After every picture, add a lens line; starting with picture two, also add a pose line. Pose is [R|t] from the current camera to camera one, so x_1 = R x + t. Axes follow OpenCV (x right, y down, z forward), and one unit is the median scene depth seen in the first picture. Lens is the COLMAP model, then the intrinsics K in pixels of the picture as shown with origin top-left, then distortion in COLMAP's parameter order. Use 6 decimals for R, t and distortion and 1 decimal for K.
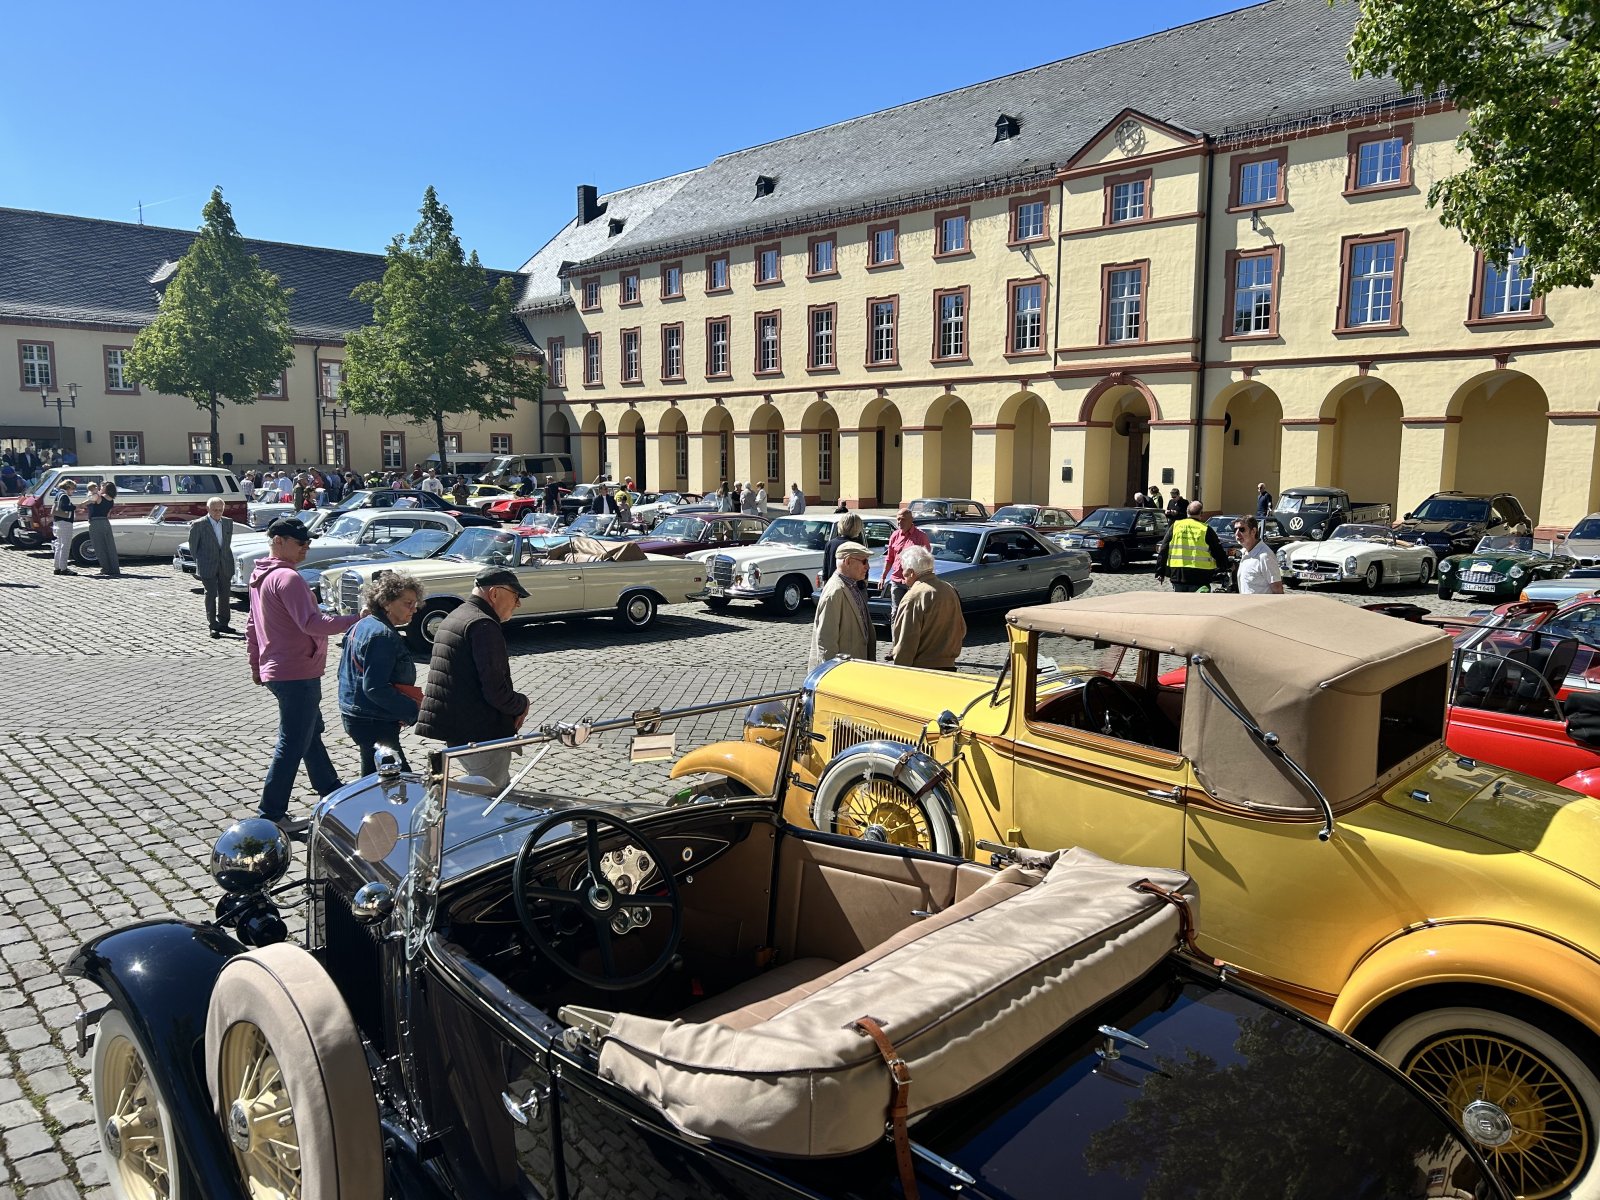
lens RADIAL K [[1180.4, 0, 800.0], [0, 1180.4, 600.0], [0, 0, 1]] dist [0.049286, -0.056499]
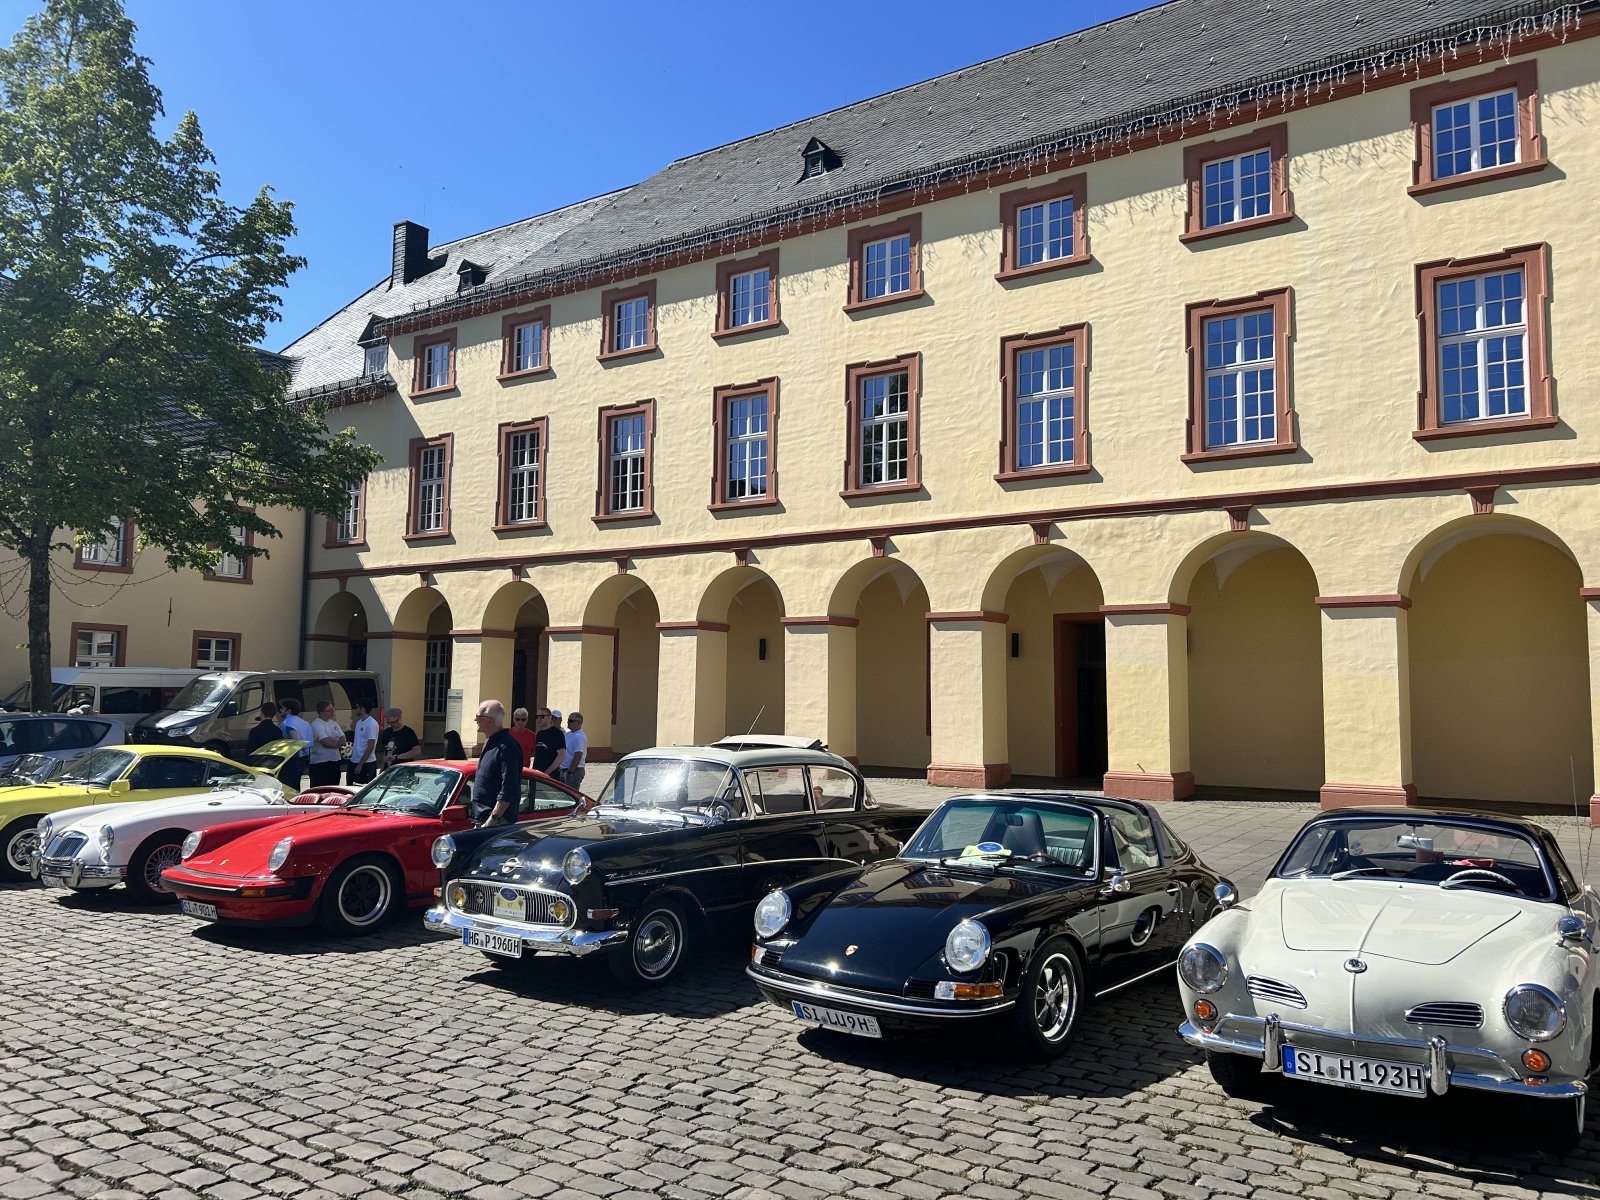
lens RADIAL K [[1180.4, 0, 800.0], [0, 1180.4, 600.0], [0, 0, 1]] dist [0.049286, -0.056499]
pose [[0.975834, 0.029493, 0.216514, -0.131095], [0.015557, 0.978958, -0.203467, -0.051871], [-0.217959, 0.201918, 0.954842, 0.500587]]
